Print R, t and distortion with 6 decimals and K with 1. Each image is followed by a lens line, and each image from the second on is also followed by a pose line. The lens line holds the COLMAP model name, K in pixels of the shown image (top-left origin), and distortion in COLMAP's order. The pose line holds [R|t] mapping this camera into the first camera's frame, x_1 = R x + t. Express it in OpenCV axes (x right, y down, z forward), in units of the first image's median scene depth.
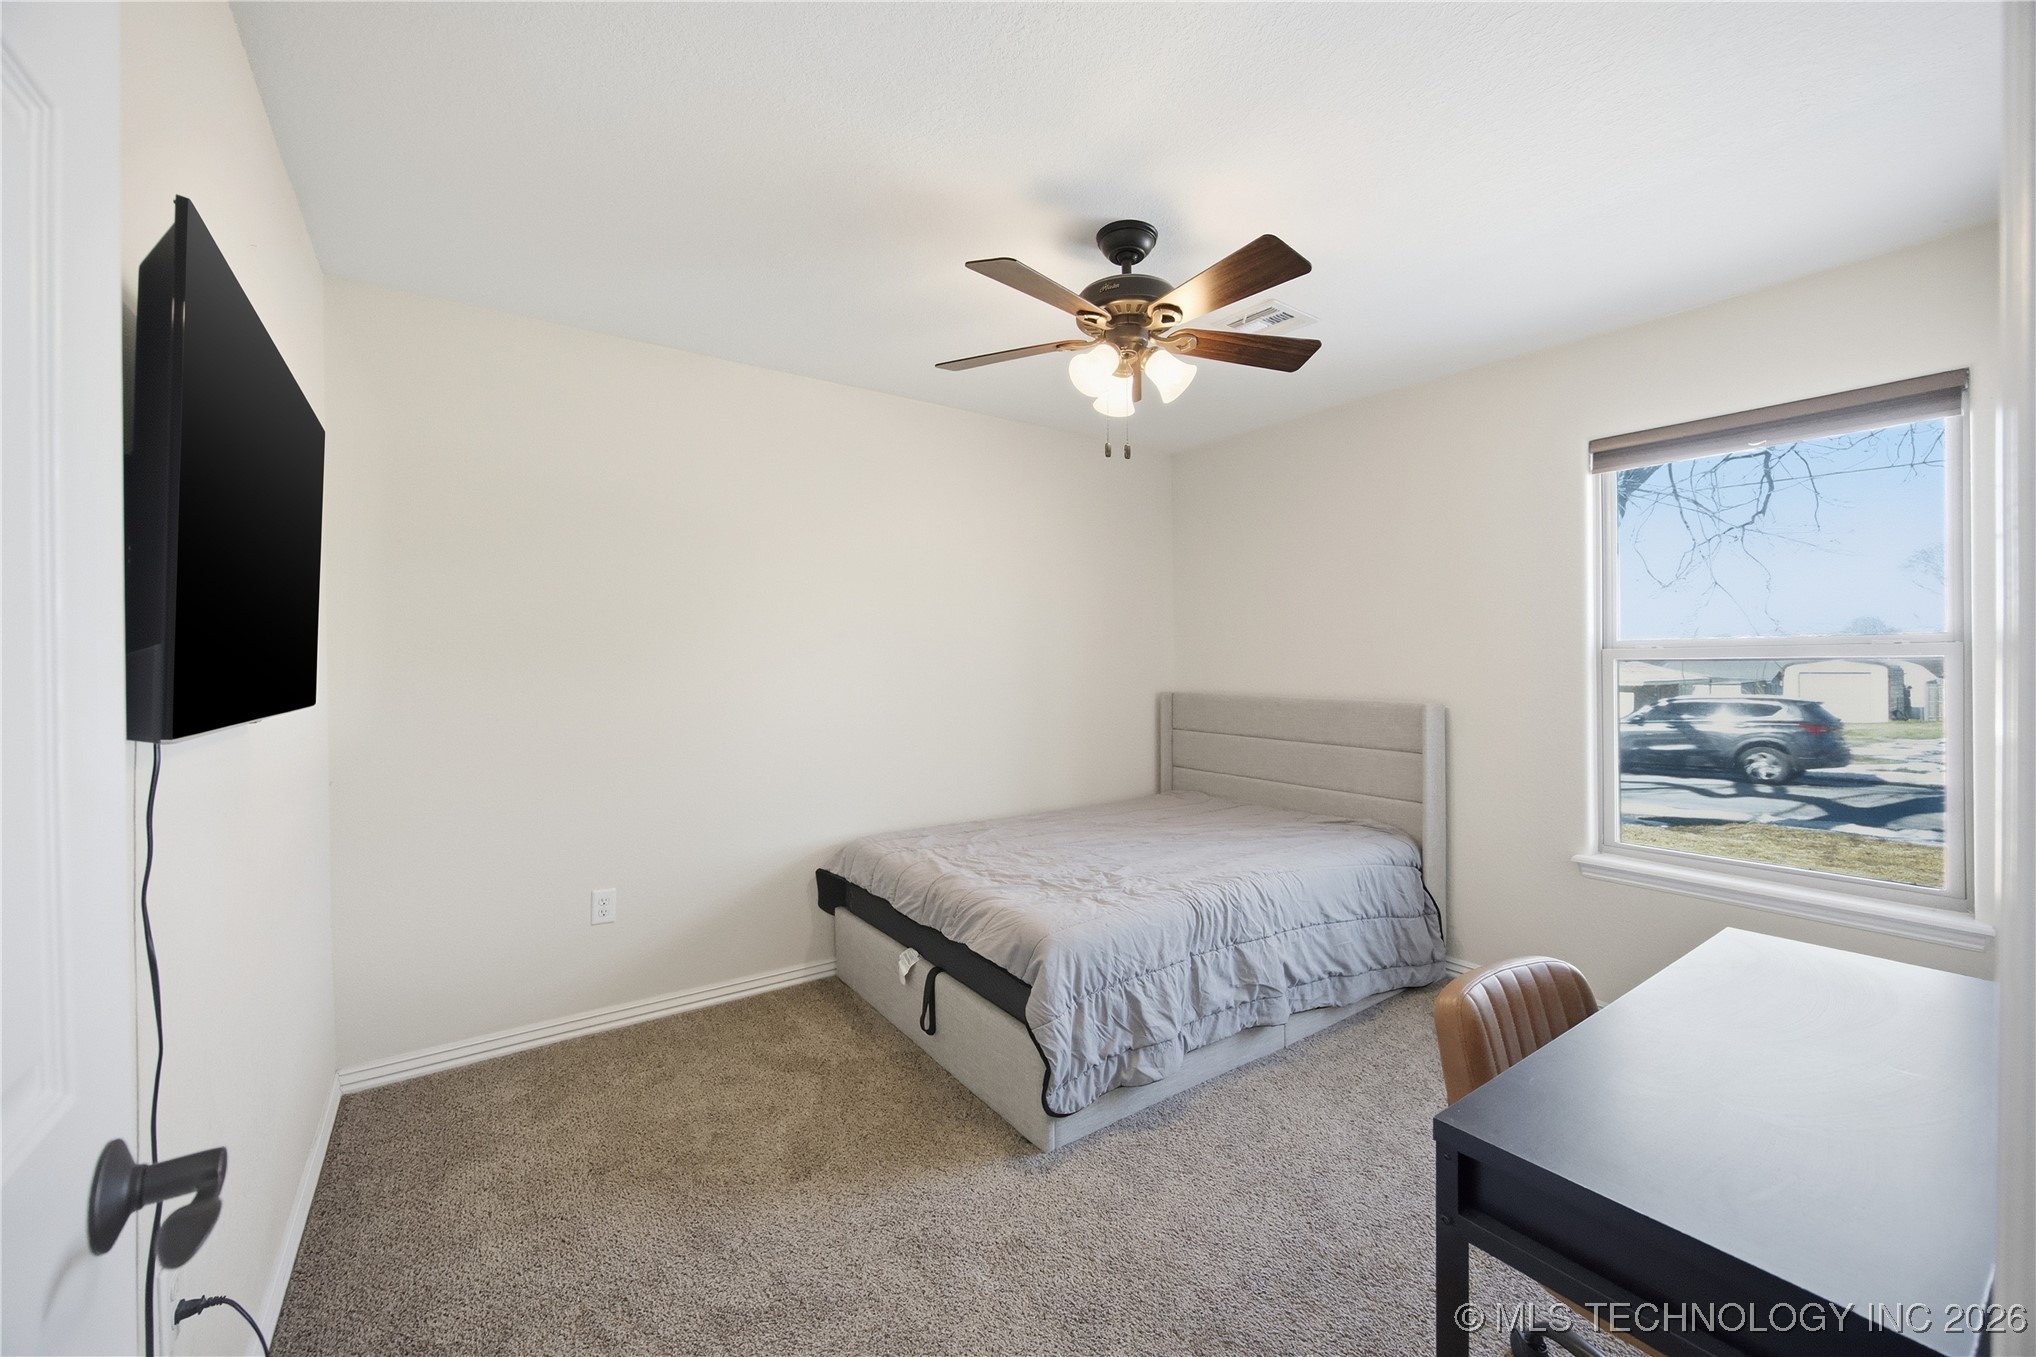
lens RADIAL K [[791.3, 0, 1021.4], [0, 791.3, 665.0], [0, 0, 1]] dist [-0.029798, 0.010410]
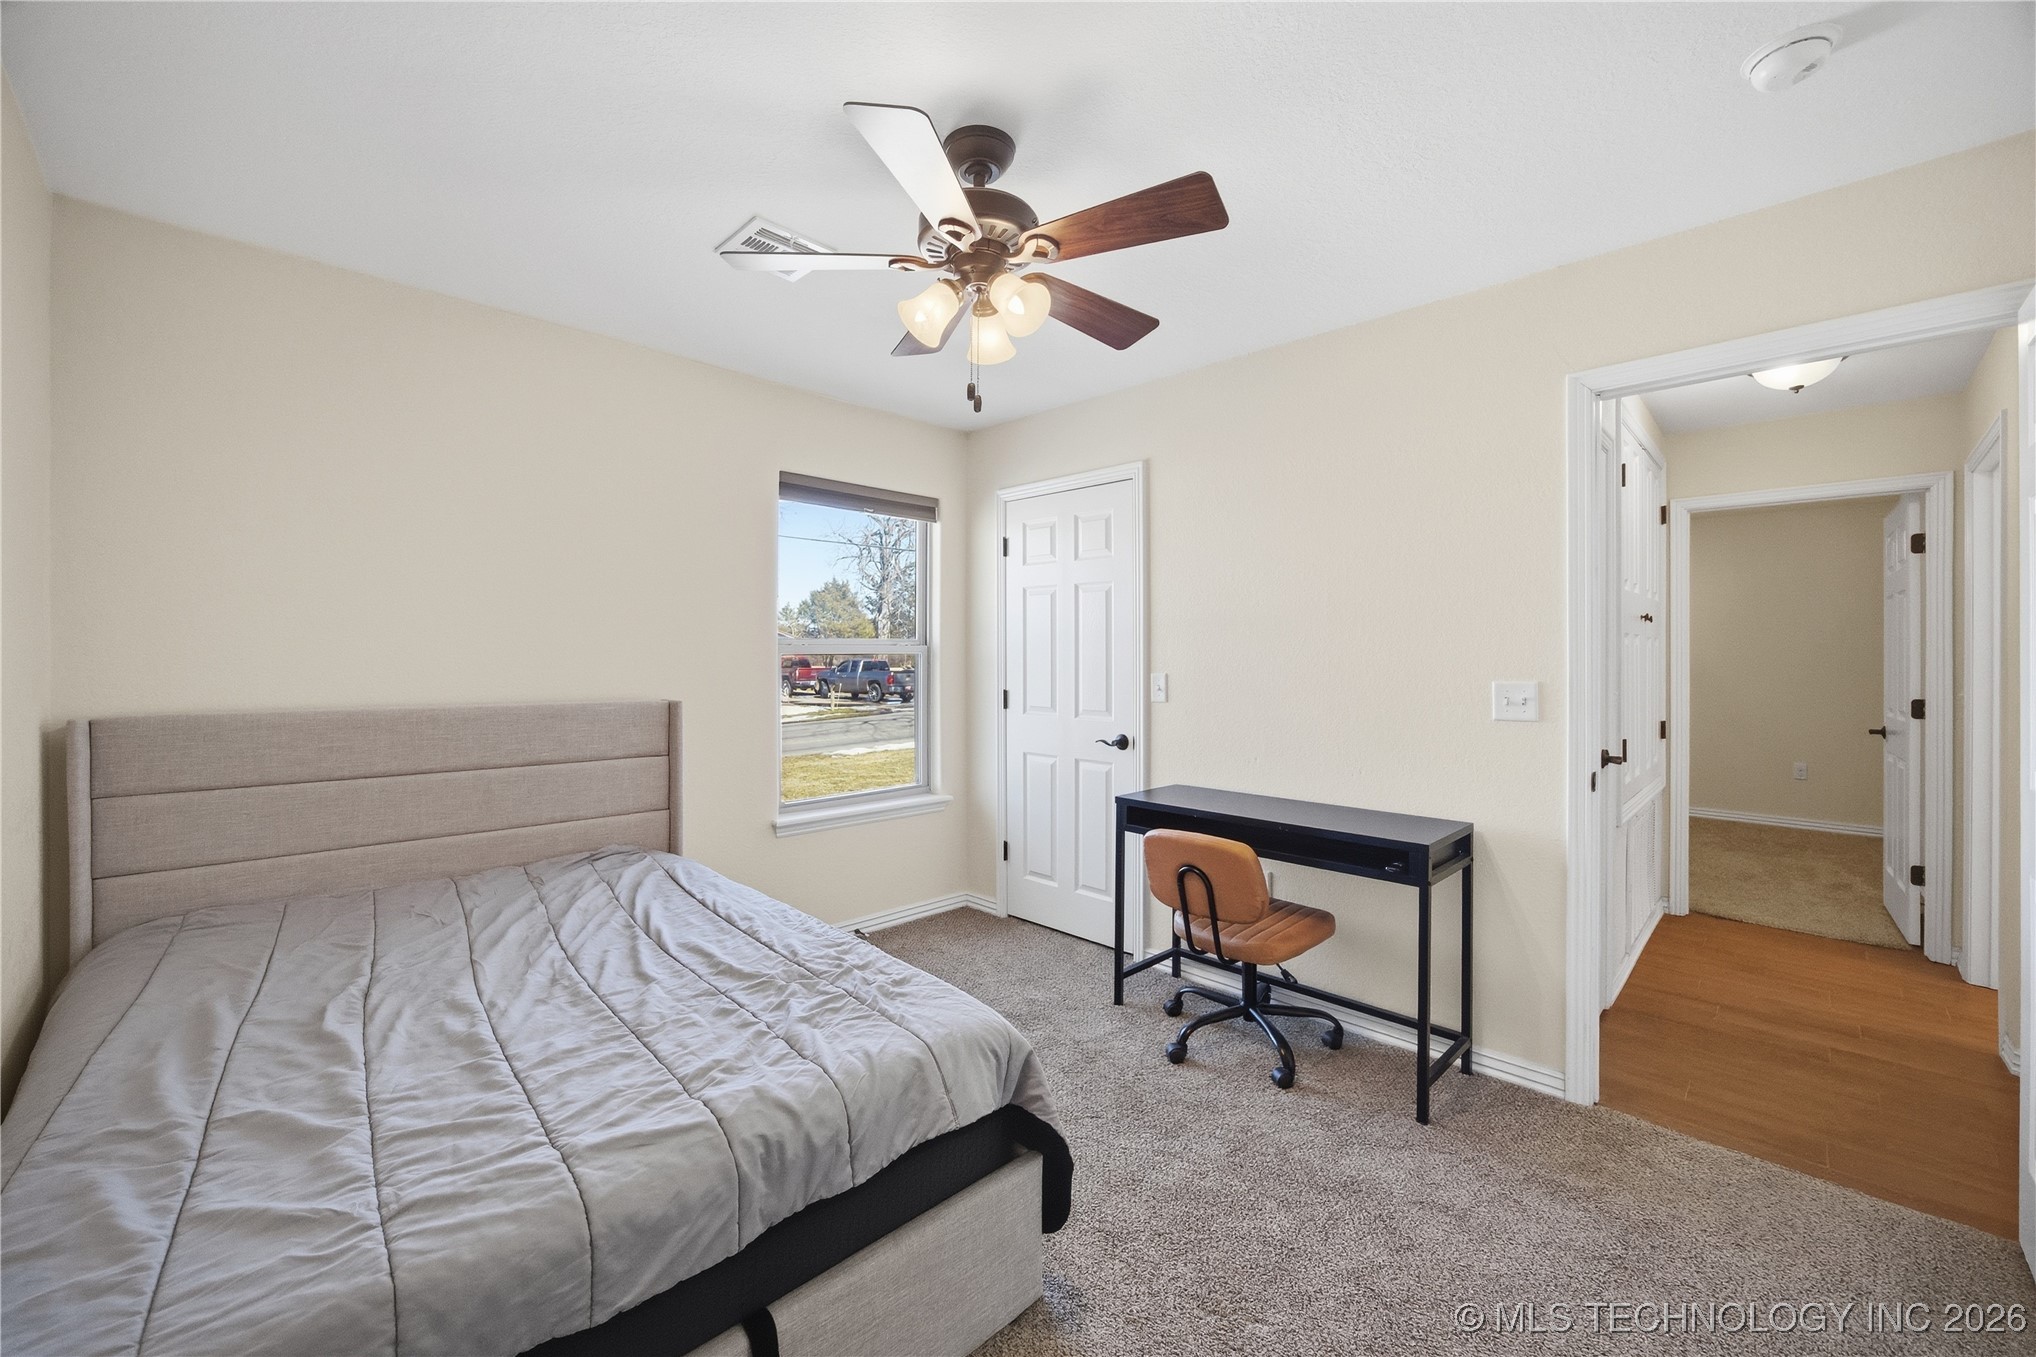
lens RADIAL K [[791.3, 0, 1021.4], [0, 791.3, 665.0], [0, 0, 1]] dist [-0.029798, 0.010410]
pose [[-0.150094, -0.002995, 0.988667, -0.498509], [0.005455, 0.999978, 0.003858, 0.006089], [-0.988657, 0.005972, -0.150075, 0.788639]]
